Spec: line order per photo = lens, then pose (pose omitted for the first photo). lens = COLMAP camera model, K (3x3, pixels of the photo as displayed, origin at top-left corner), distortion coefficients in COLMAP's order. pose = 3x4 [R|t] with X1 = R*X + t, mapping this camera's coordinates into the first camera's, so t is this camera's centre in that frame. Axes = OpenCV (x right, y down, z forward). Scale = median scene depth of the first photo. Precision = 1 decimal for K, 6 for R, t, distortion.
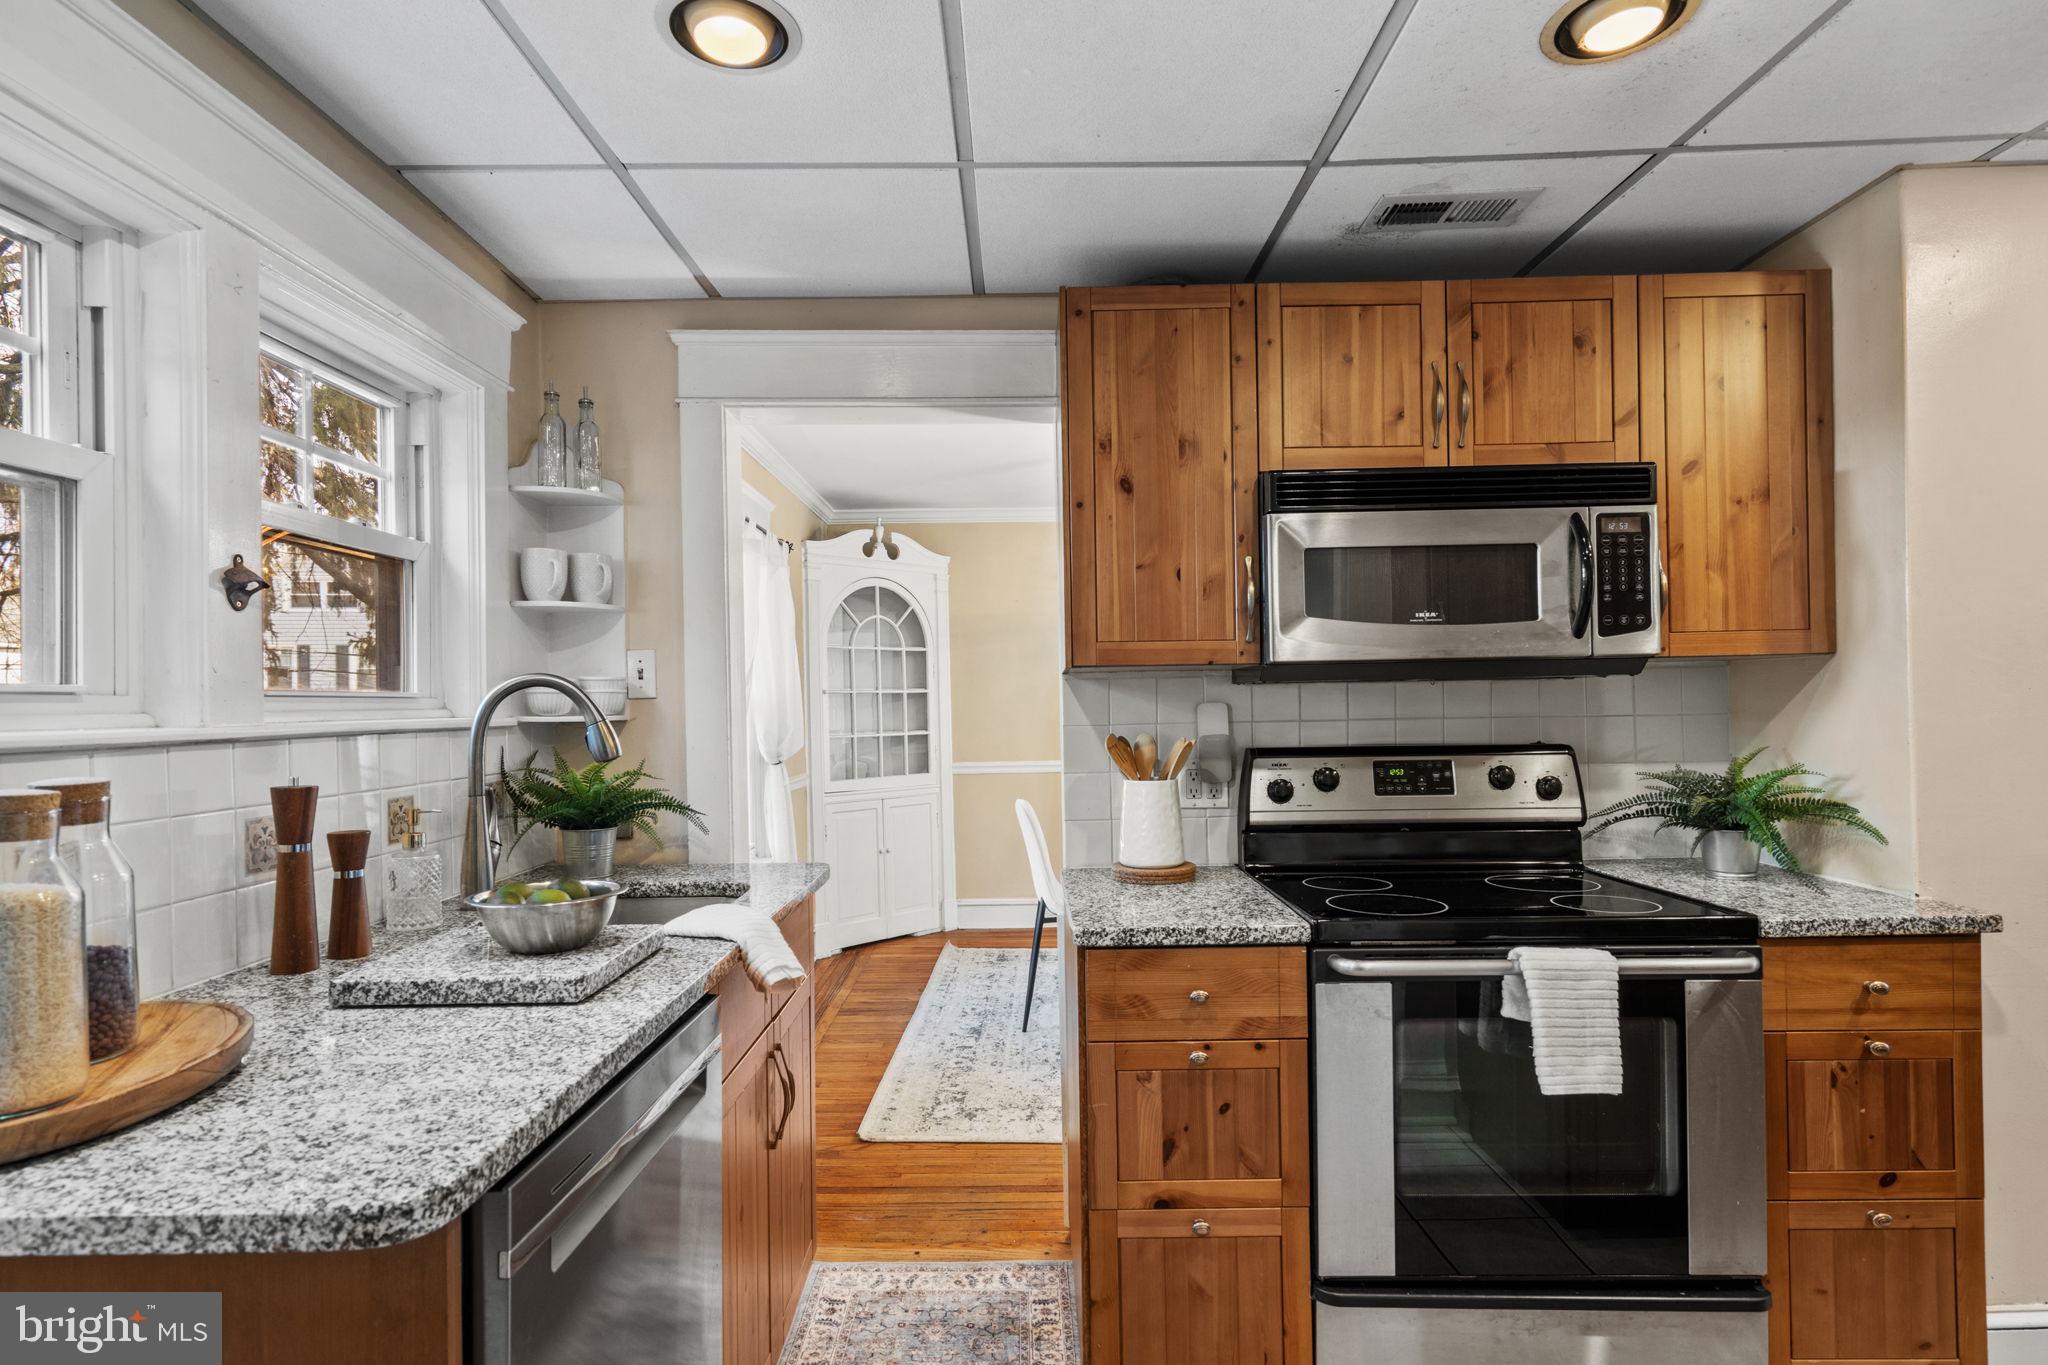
lens RADIAL K [[1076.6, 0, 981.7], [0, 1076.6, 704.4], [0, 0, 1]] dist [0.000924, 0.002429]
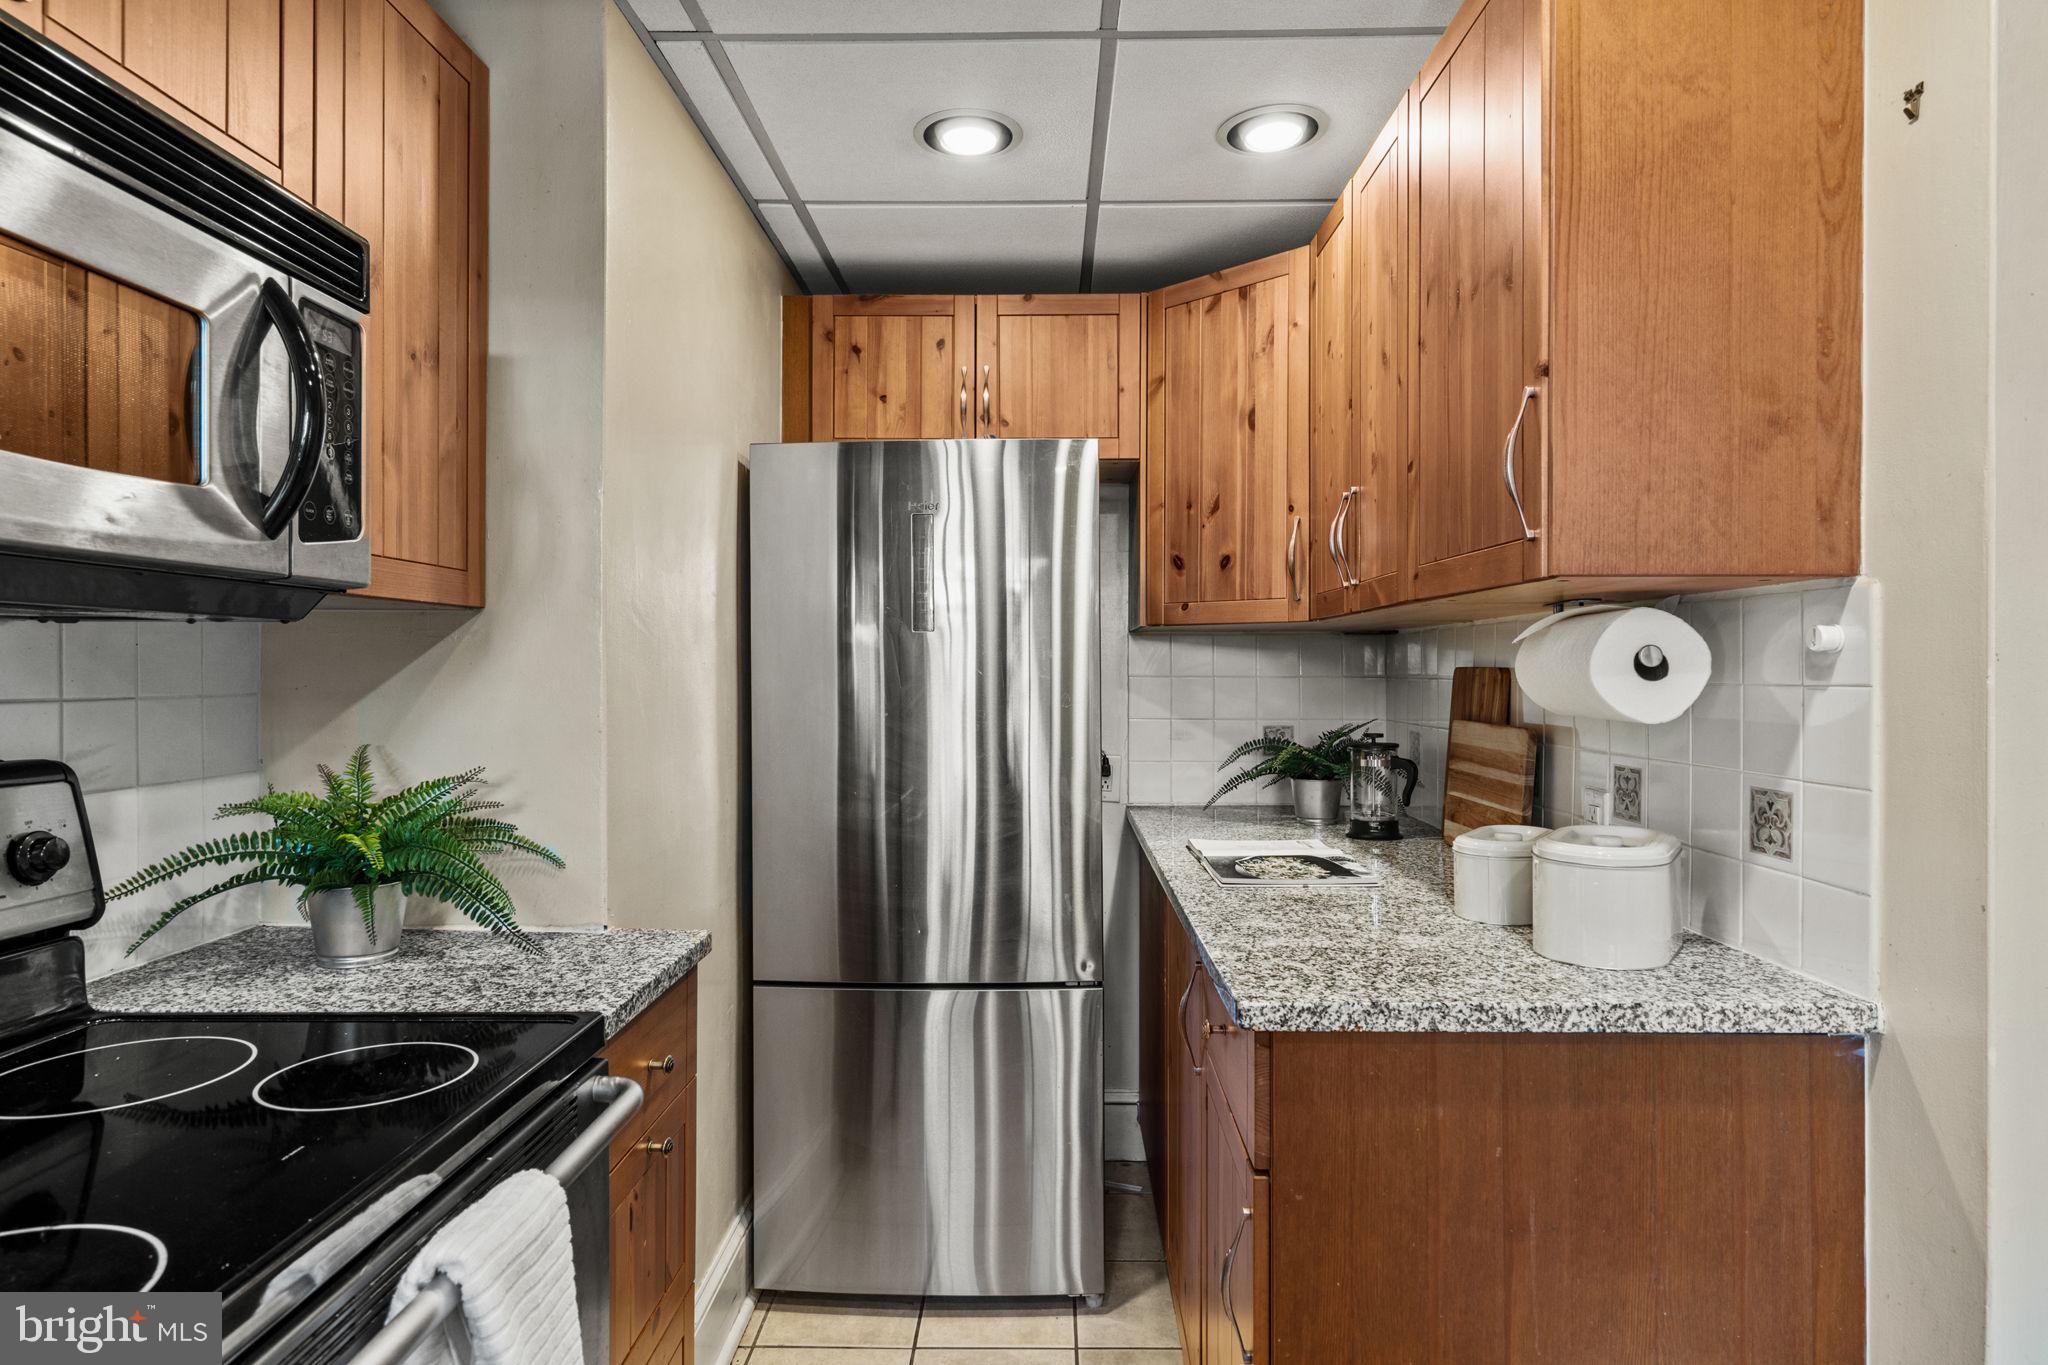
lens RADIAL K [[1140.7, 0, 1025.4], [0, 1140.7, 668.5], [0, 0, 1]] dist [0.002918, 0.002672]
pose [[-0.013222, 0.020880, 0.999695, 0.037229], [-0.004674, 0.999770, -0.020943, 0.006142], [-0.999902, -0.004950, -0.013122, 0.653165]]
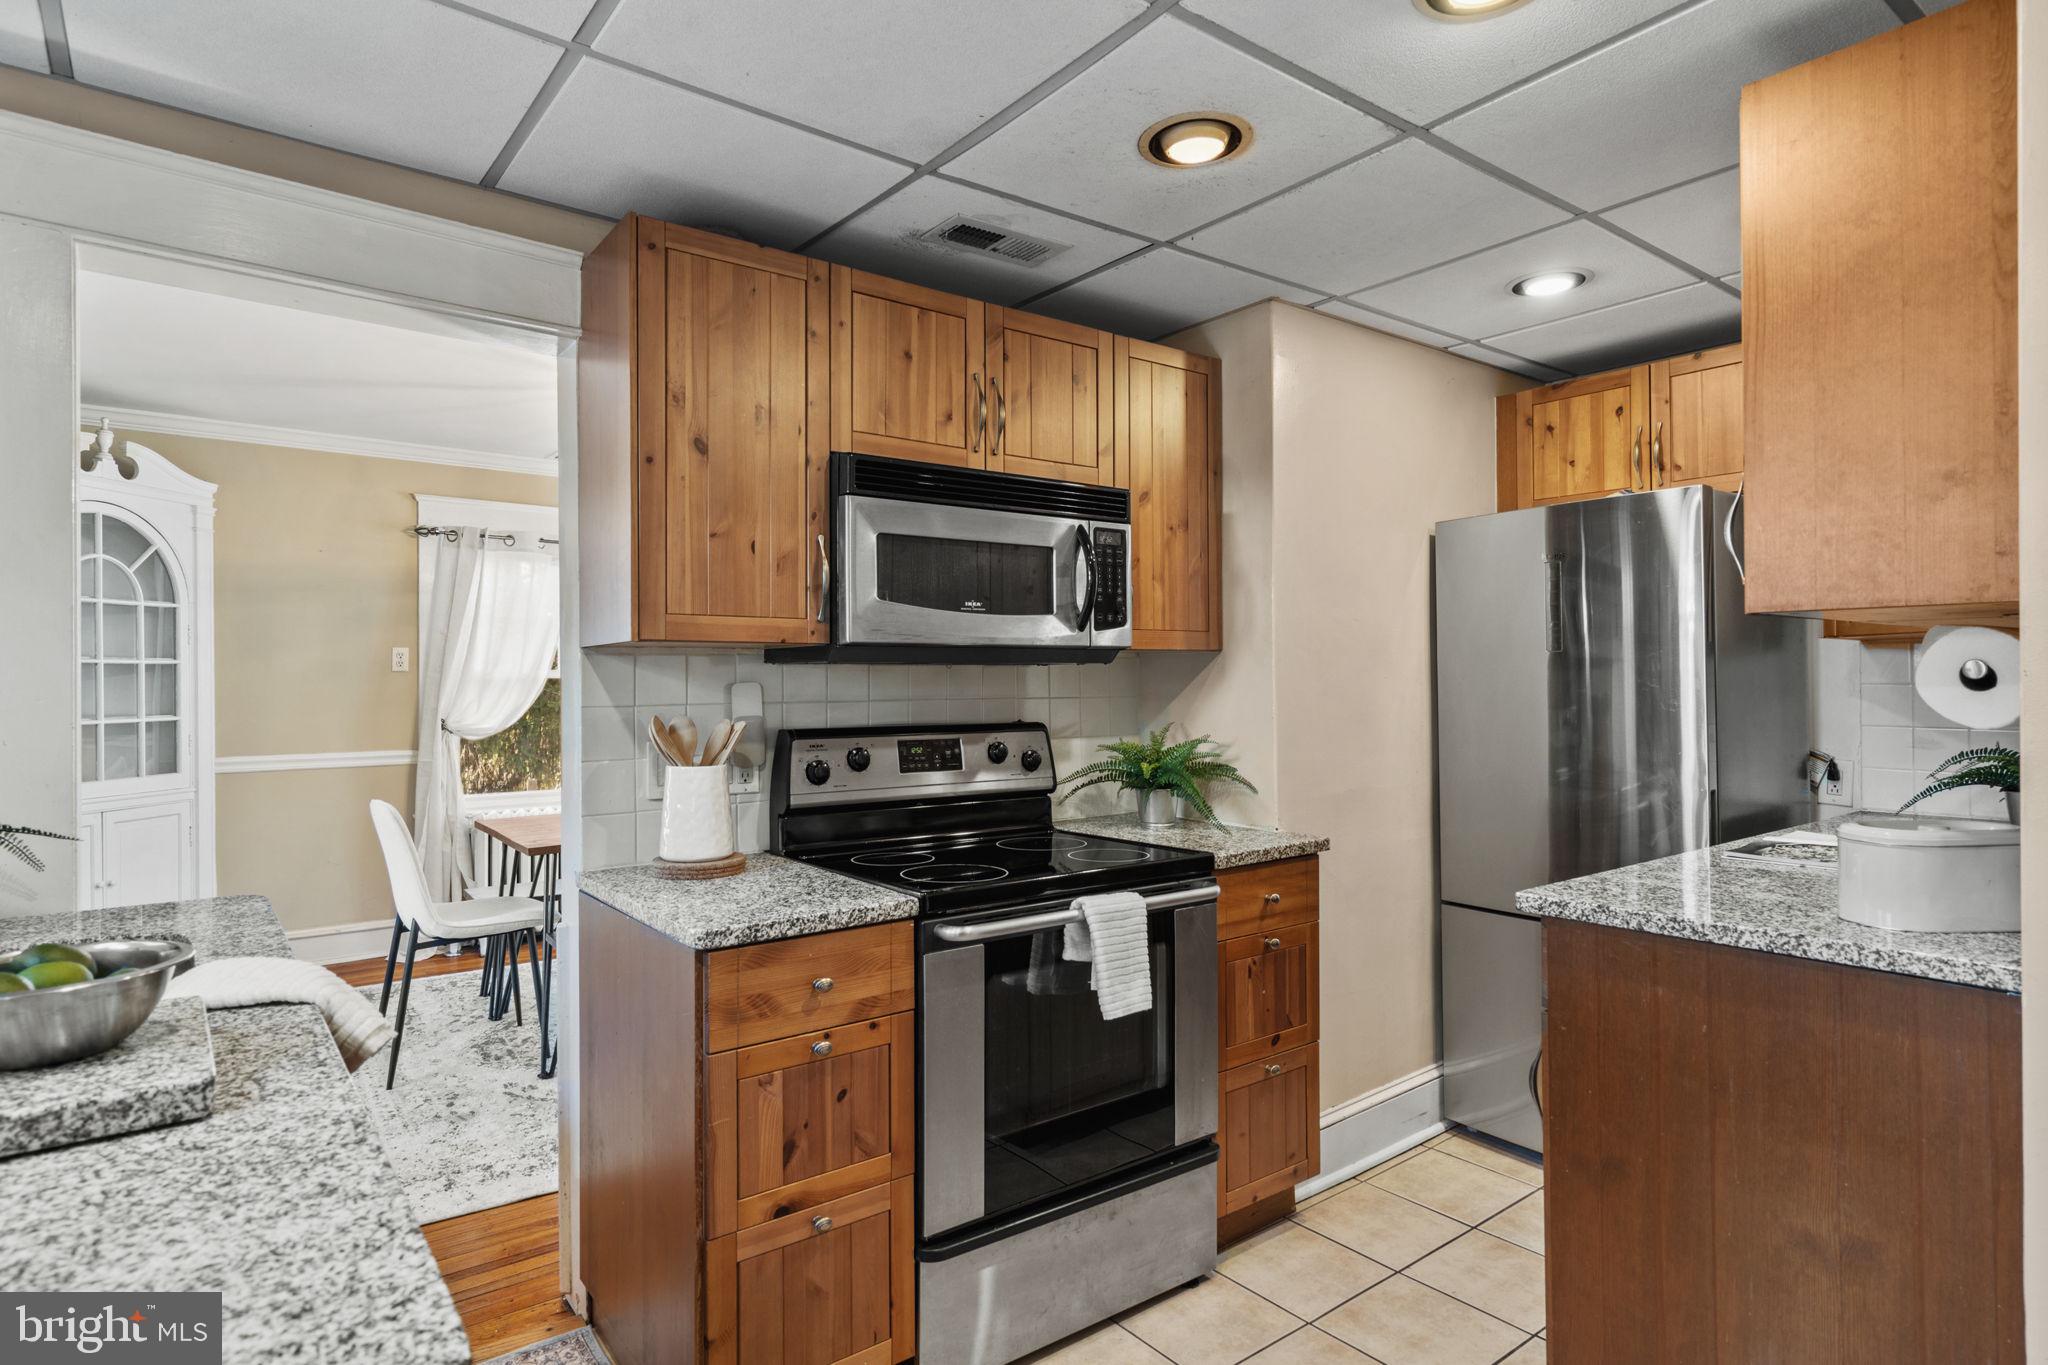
lens RADIAL K [[1140.7, 0, 1025.4], [0, 1140.7, 668.5], [0, 0, 1]] dist [0.002918, 0.002672]
pose [[0.774458, 0.018902, 0.632342, -0.274513], [-0.009470, 0.999788, -0.018287, 0.002399], [-0.632554, 0.008174, 0.774473, 0.072832]]
